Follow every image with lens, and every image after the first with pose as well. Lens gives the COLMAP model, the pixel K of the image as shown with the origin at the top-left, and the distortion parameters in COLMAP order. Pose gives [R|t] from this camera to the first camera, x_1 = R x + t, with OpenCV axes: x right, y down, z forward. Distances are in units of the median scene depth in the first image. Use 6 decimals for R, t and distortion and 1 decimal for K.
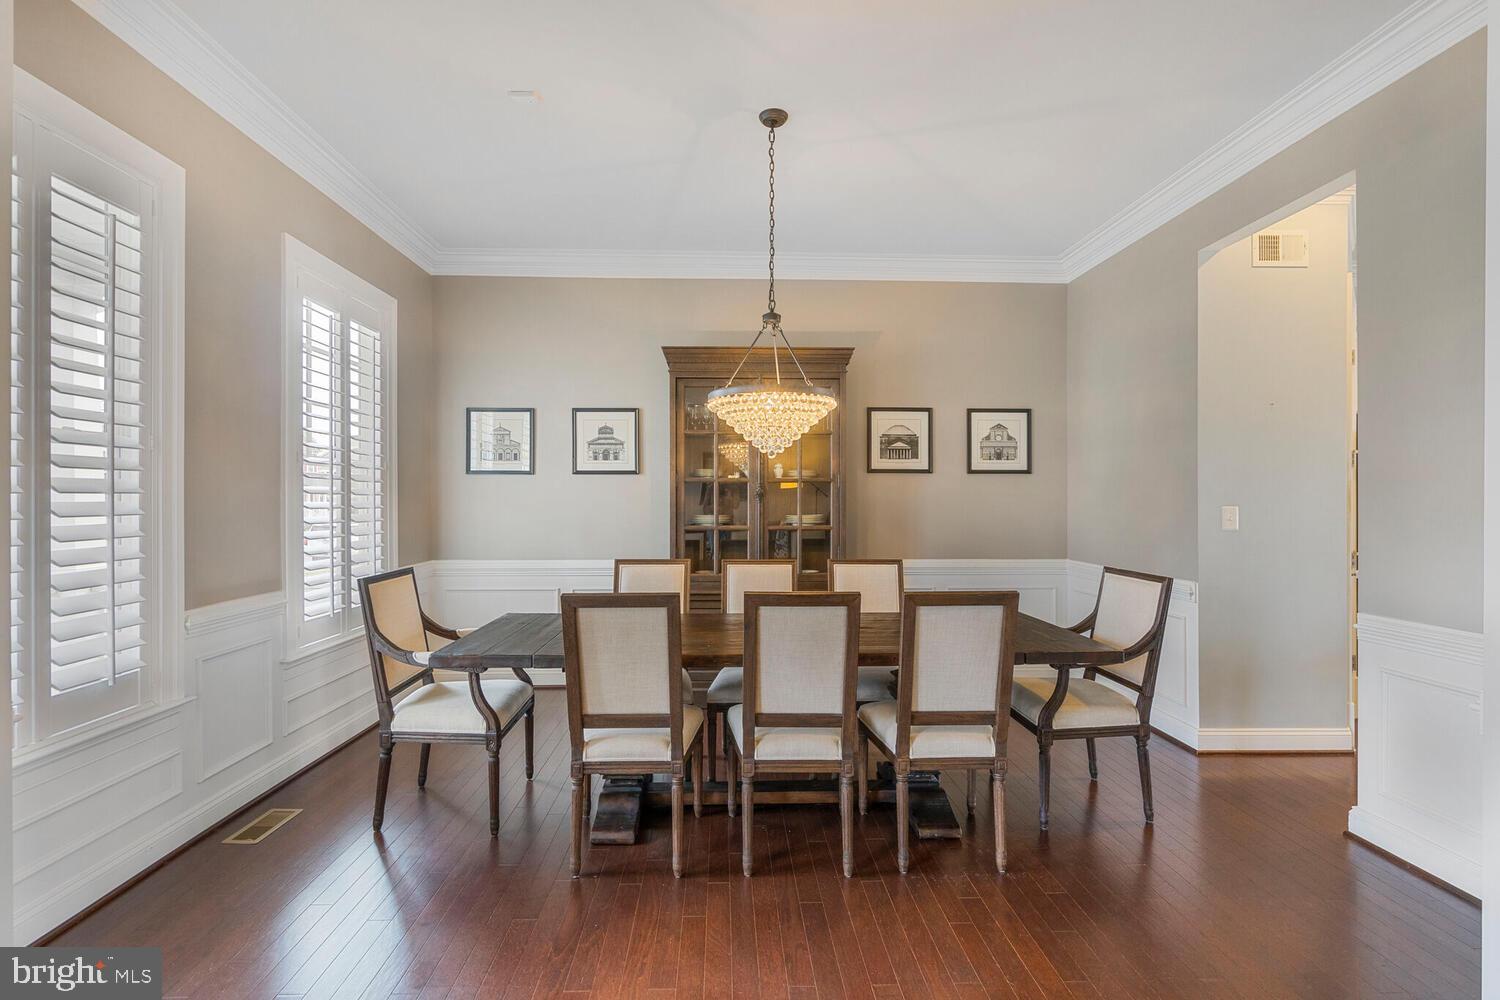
lens RADIAL K [[680.9, 0, 744.2], [0, 680.9, 499.2], [0, 0, 1]] dist [-0.000052, 0.000570]
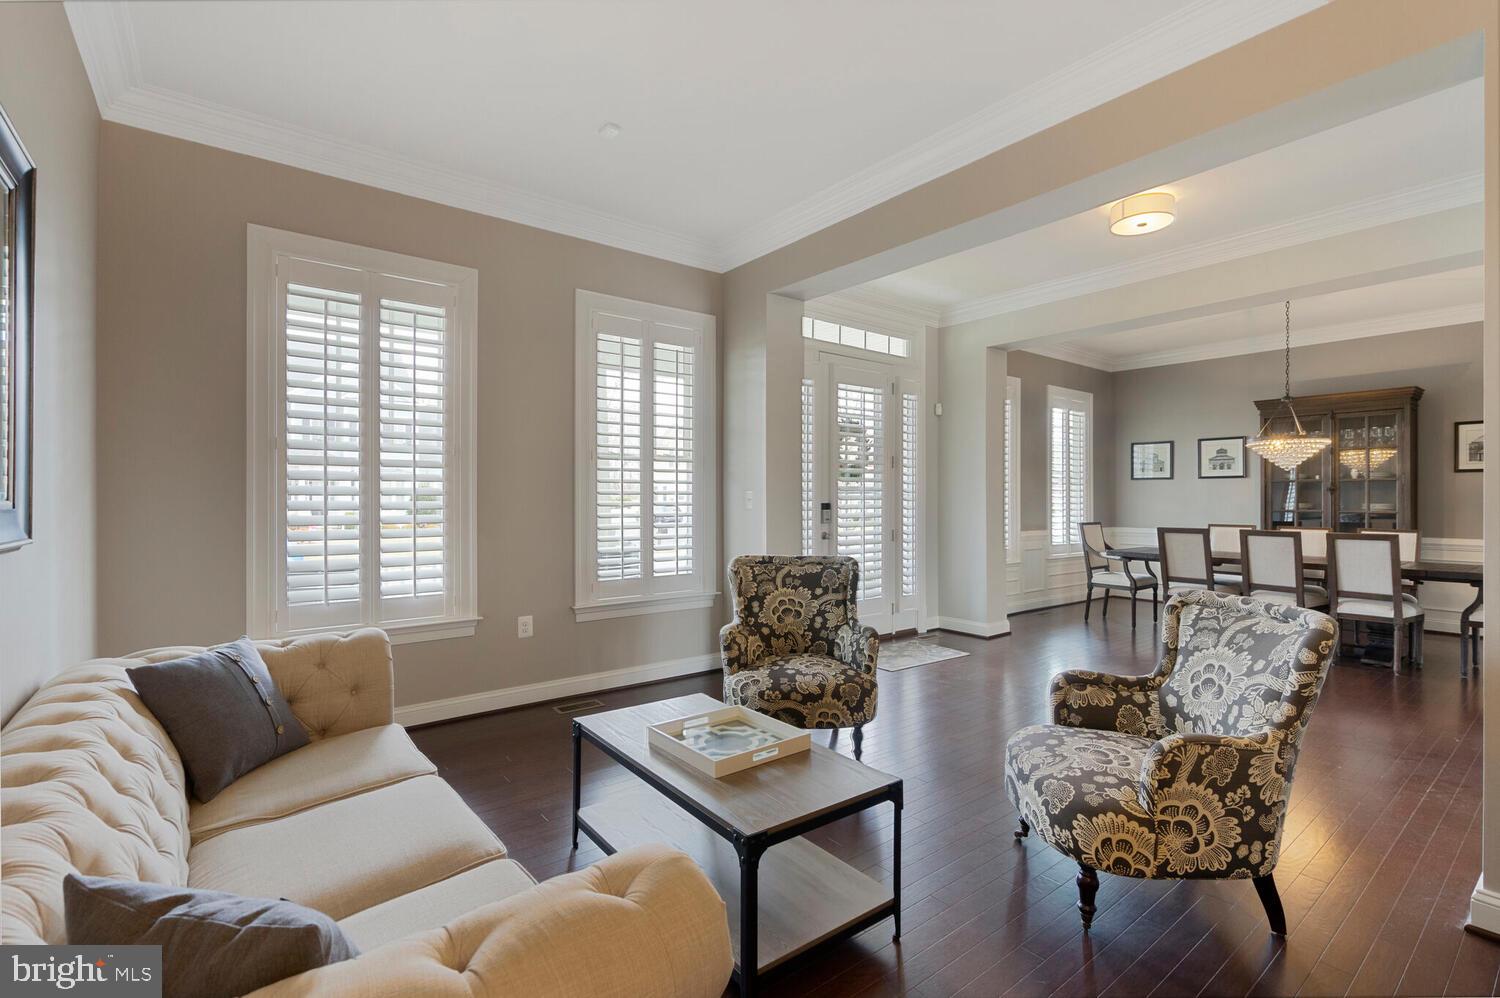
lens RADIAL K [[680.9, 0, 744.2], [0, 680.9, 498.2], [0, 0, 1]] dist [-0.000052, 0.000570]
pose [[0.591371, 0.000651, -0.806399, 0.573252], [-0.002955, 0.999995, -0.001359, 0.021910], [0.806394, 0.003187, 0.591370, -1.163769]]
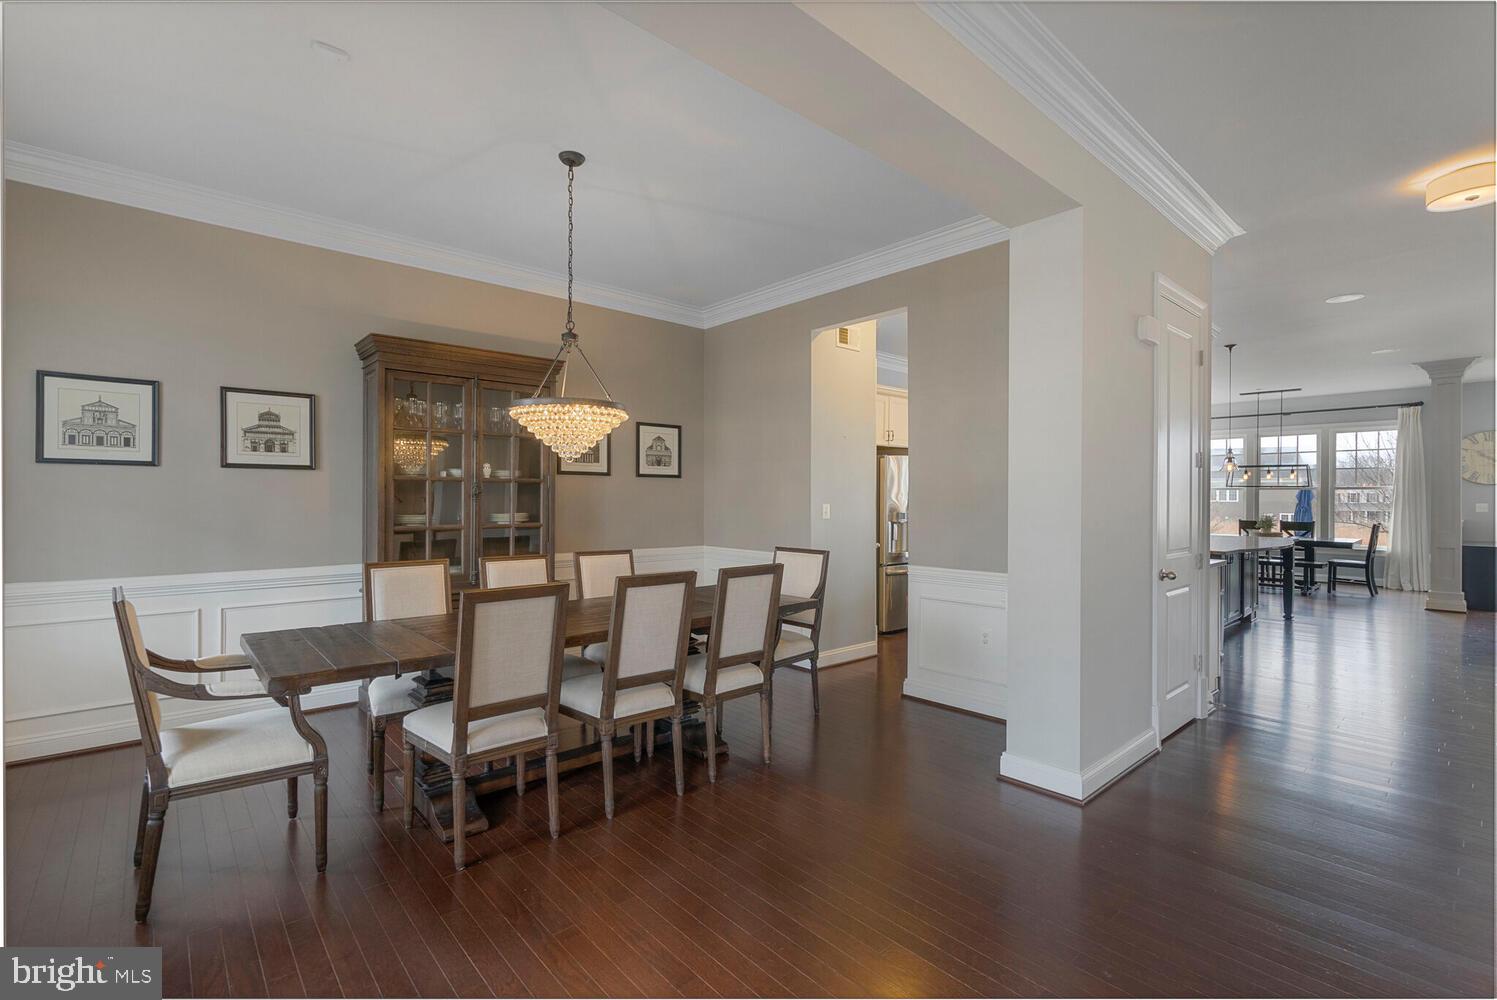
lens RADIAL K [[679.6, 0, 742.7], [0, 679.6, 499.3], [0, 0, 1]] dist [-0.000052, 0.000570]
pose [[0.769015, 0.000252, 0.639231, -0.384550], [-0.001580, 0.999998, 0.001507, -0.001108], [-0.639229, -0.002169, 0.769013, -0.034889]]
